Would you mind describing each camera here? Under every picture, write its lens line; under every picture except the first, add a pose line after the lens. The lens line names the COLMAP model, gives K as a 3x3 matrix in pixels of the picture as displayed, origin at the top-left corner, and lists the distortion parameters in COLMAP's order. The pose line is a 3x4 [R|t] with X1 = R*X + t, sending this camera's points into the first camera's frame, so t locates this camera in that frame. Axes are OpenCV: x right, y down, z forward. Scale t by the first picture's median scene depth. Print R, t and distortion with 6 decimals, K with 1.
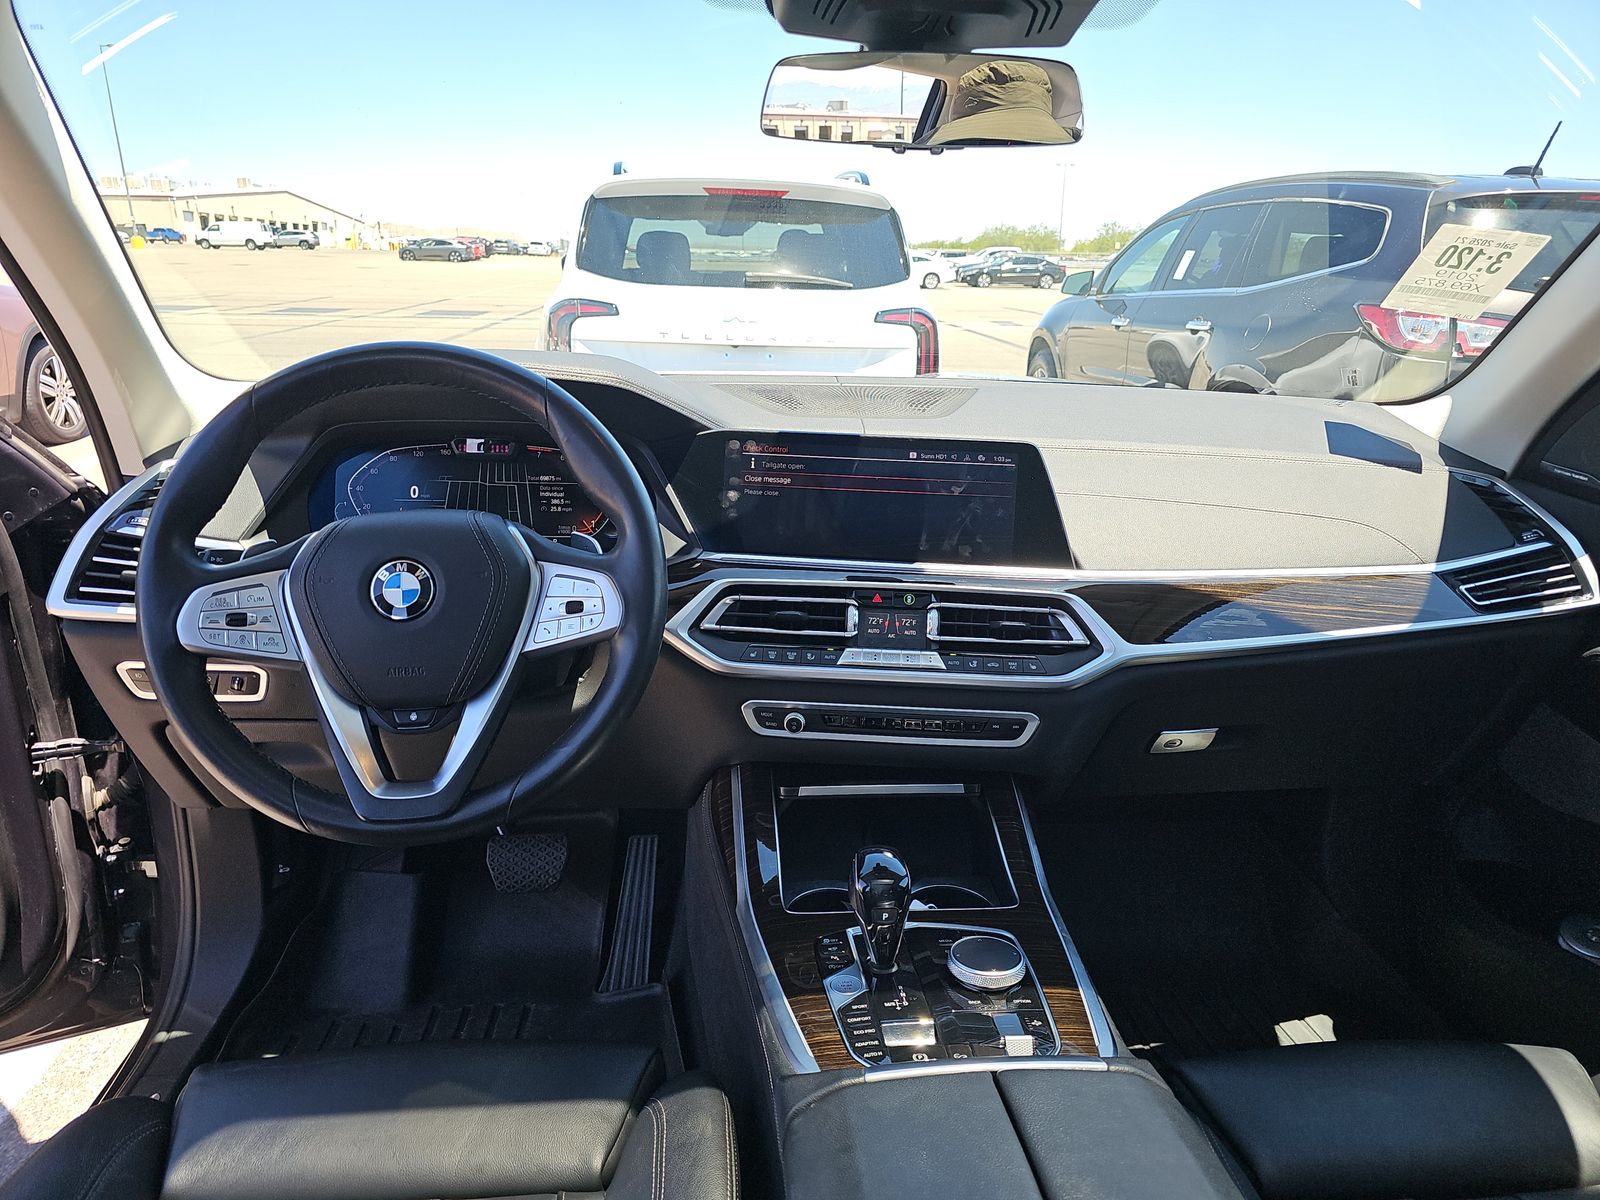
lens RADIAL K [[1079.4, 0, 798.8], [0, 1079.4, 561.1], [0, 0, 1]] dist [0.049882, -0.053923]
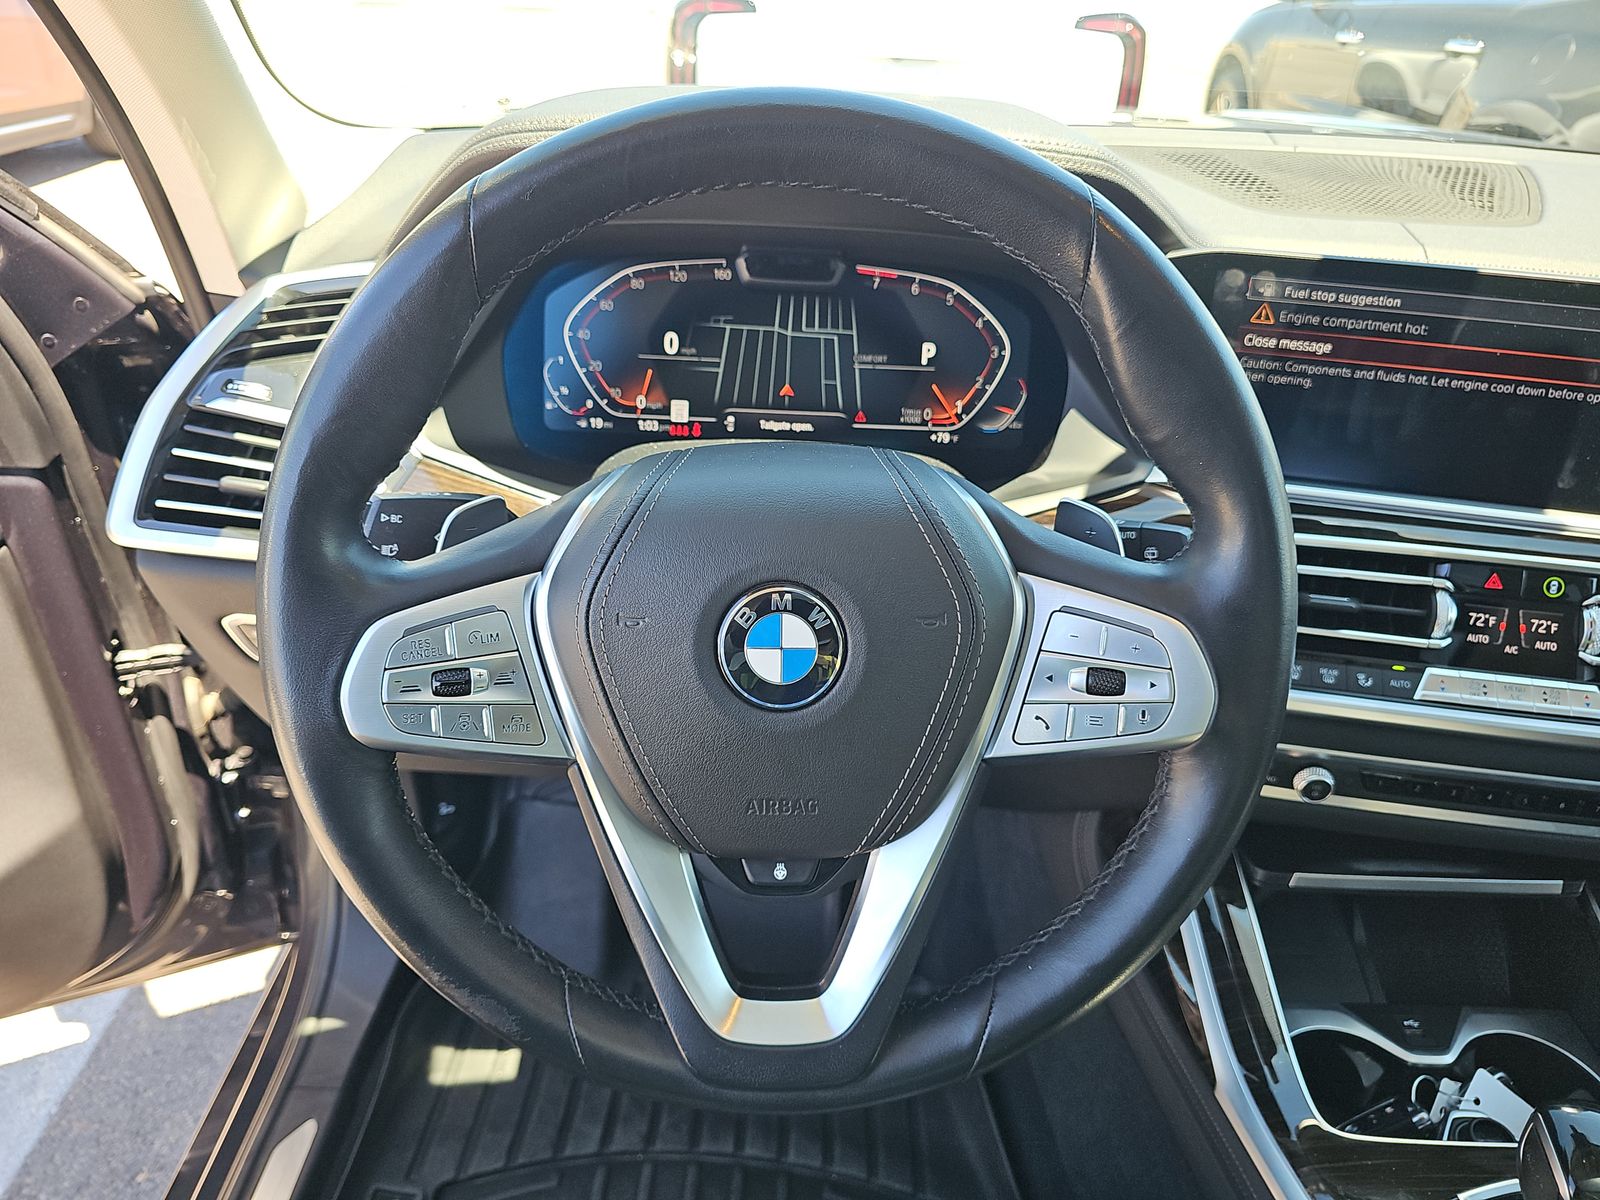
lens RADIAL K [[1204.9, 0, 802.4], [0, 1204.9, 623.8], [0, 0, 1]] dist [0.057521, -0.091741]
pose [[0.992804, 0.066113, -0.099843, -0.209578], [-0.040593, 0.970218, 0.238807, -0.076820], [0.112658, -0.233036, 0.965921, 0.338461]]
